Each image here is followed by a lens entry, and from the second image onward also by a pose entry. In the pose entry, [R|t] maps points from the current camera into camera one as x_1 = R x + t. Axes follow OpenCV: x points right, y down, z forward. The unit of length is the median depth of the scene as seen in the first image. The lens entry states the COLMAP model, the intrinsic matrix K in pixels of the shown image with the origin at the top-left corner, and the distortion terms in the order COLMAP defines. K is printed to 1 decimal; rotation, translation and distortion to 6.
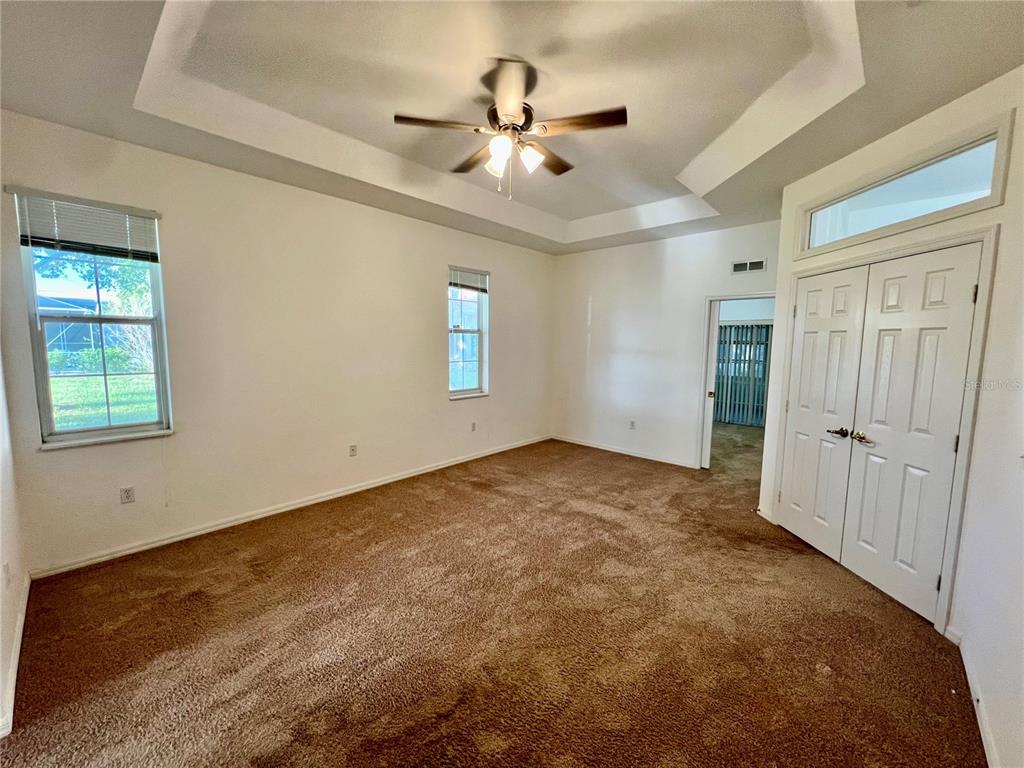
lens RADIAL K [[406.3, 0, 507.2], [0, 406.3, 382.8], [0, 0, 1]] dist [-0.004046, -0.000349]
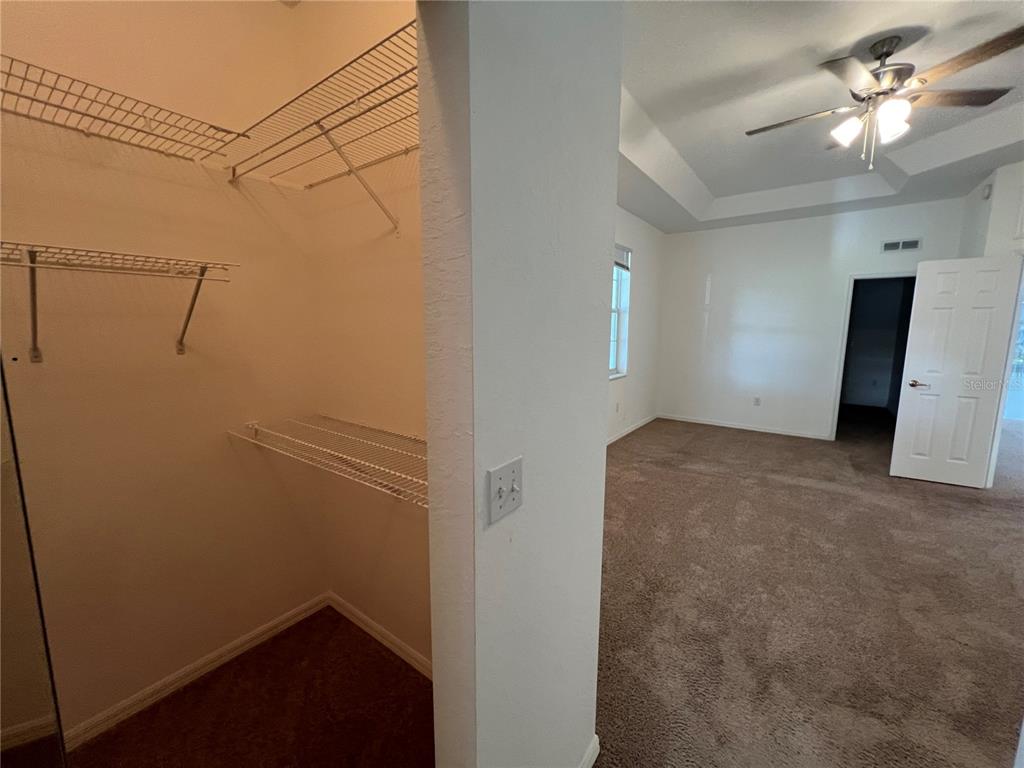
lens RADIAL K [[406.3, 0, 511.6], [0, 406.3, 383.7], [0, 0, 1]] dist [-0.004046, -0.000349]
pose [[0.994124, -0.023953, 0.105564, -0.522987], [0.019612, 0.998926, 0.041971, 0.004791], [-0.106456, -0.039654, 0.993526, 0.059293]]
